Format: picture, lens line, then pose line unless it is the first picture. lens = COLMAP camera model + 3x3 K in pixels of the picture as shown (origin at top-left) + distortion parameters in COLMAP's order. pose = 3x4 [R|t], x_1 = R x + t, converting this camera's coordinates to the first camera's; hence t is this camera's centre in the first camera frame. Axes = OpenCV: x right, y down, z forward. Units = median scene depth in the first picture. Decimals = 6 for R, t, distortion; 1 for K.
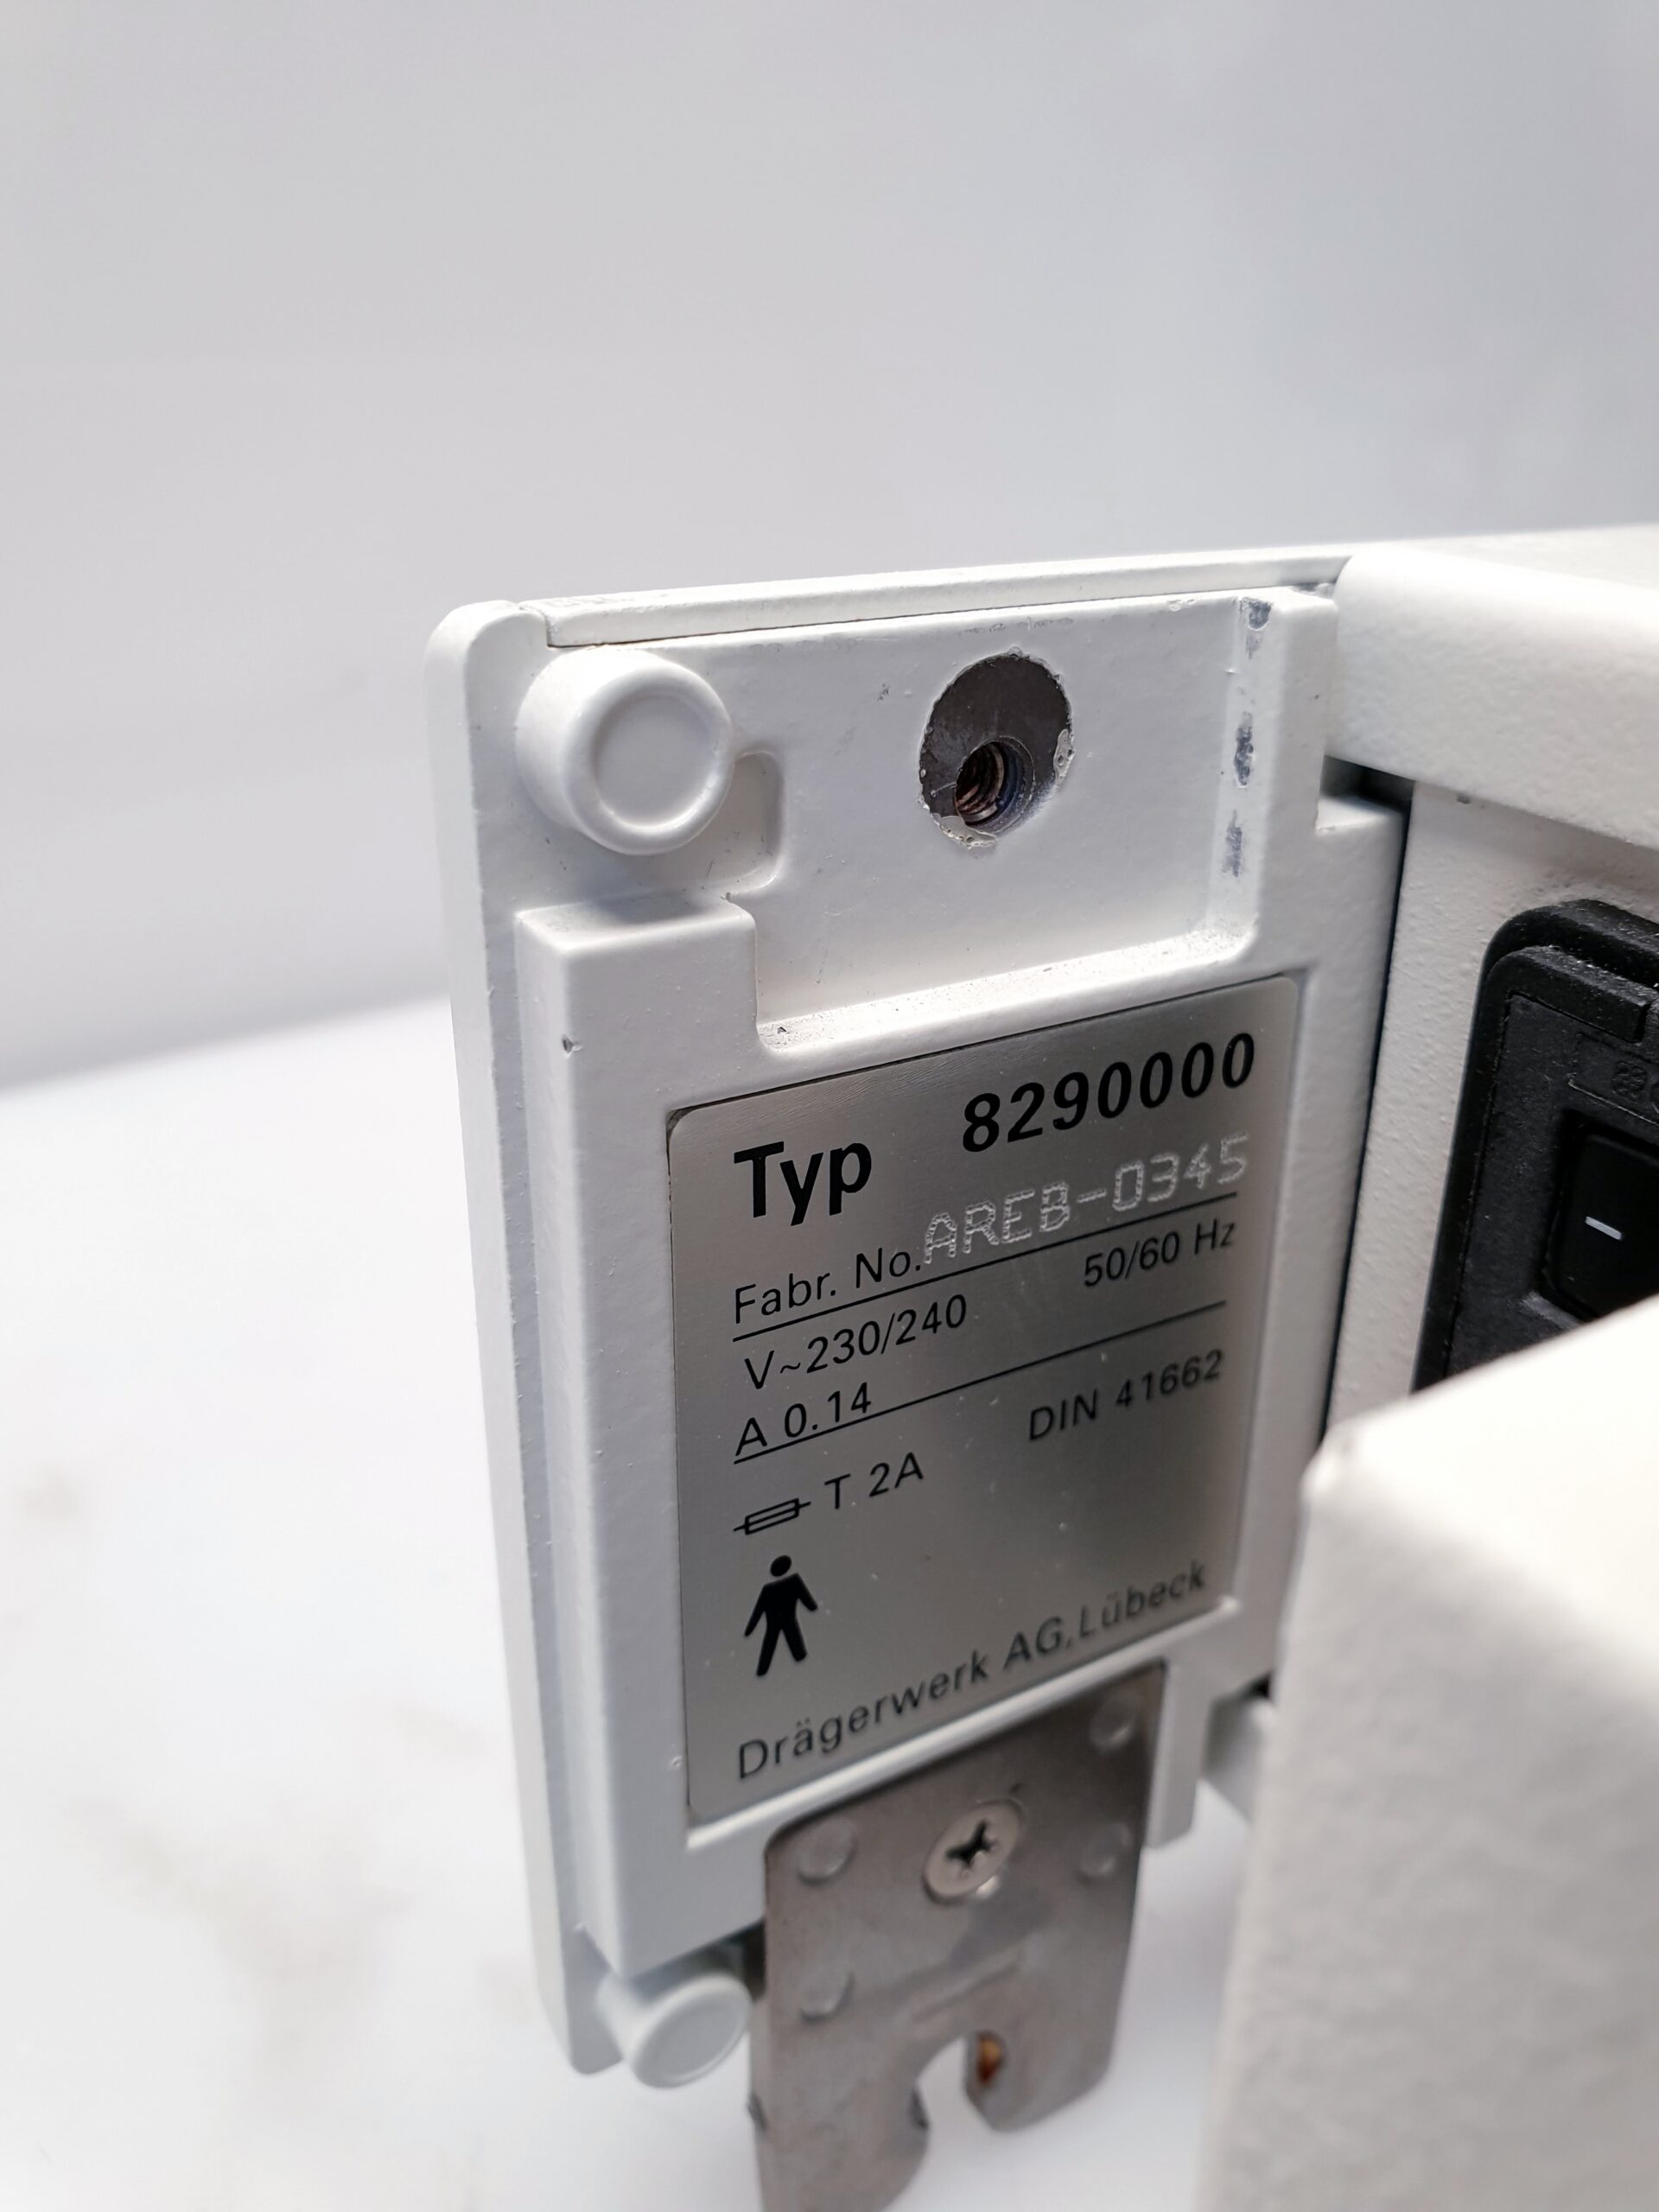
lens RADIAL K [[1880.7, 0, 837.2], [0, 1880.7, 1096.0], [0, 0, 1]] dist [-0.016026, -0.013877]
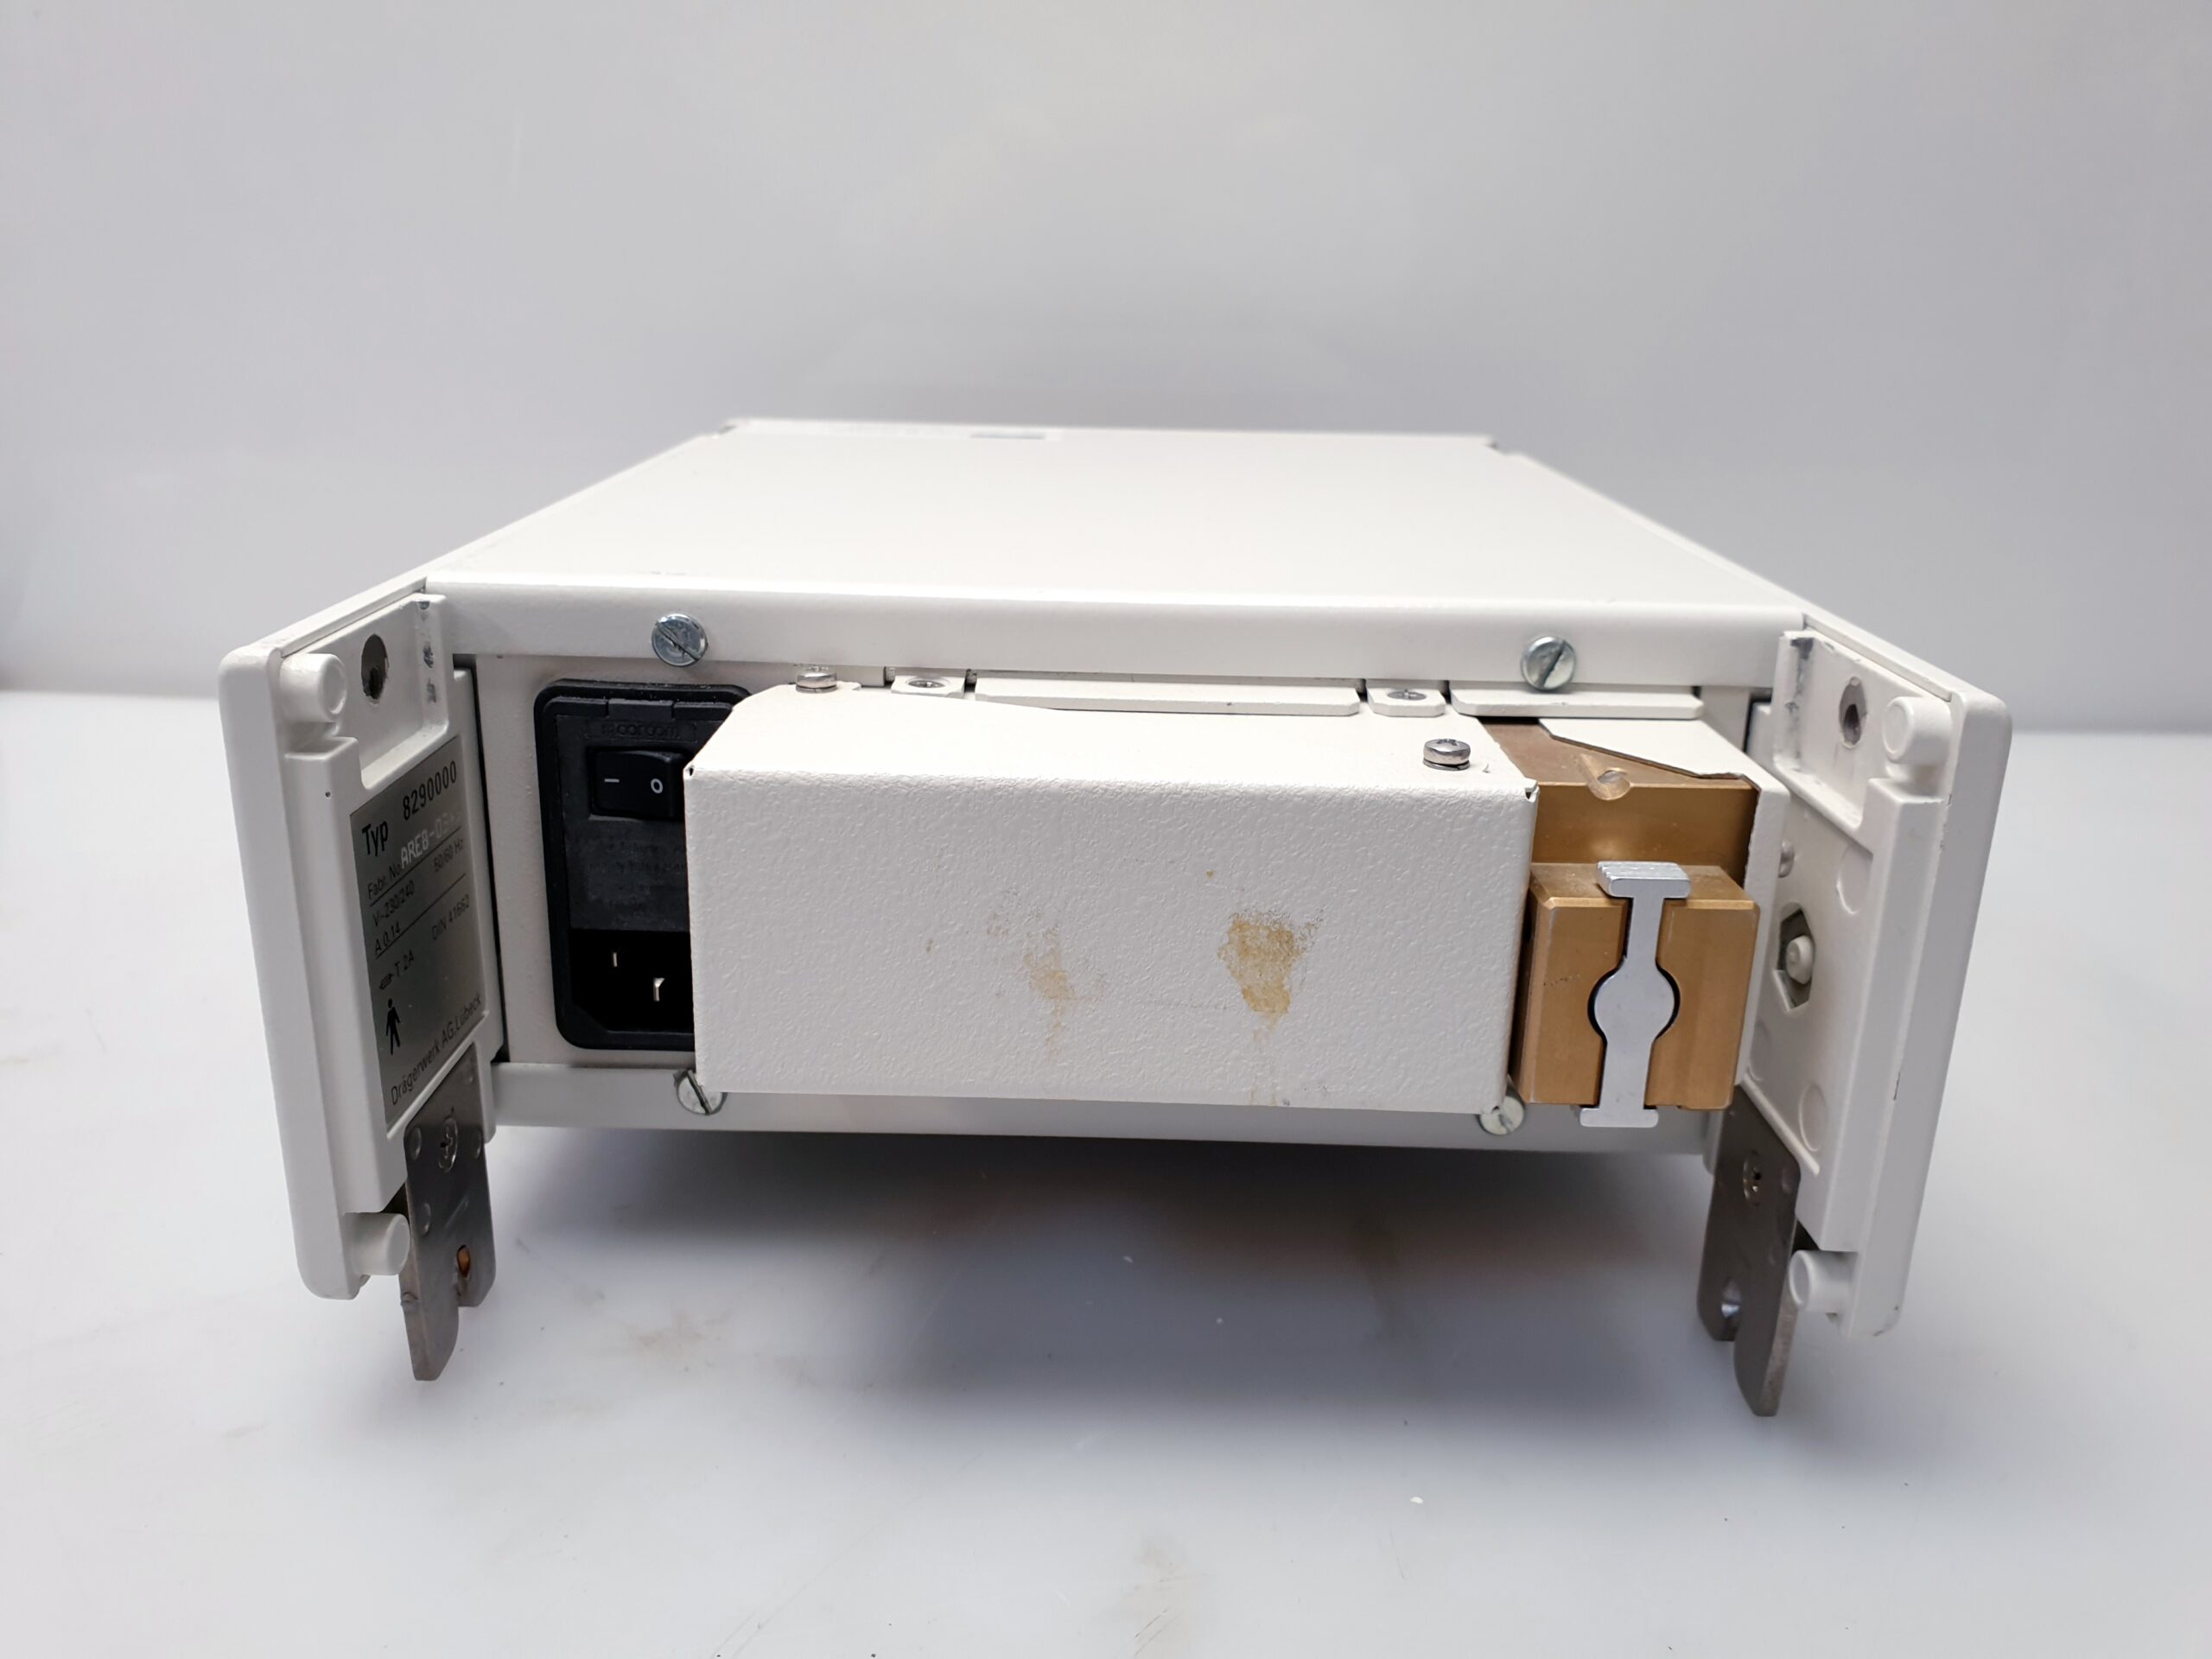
lens RADIAL K [[1880.7, 0, 1102.6], [0, 1880.7, 830.6], [0, 0, 1]] dist [-0.016026, -0.013877]
pose [[0.524555, -0.258144, 0.811297, -1.509780], [0.326798, 0.940978, 0.088111, 0.127184], [-0.786158, 0.218911, 0.577956, -1.234469]]
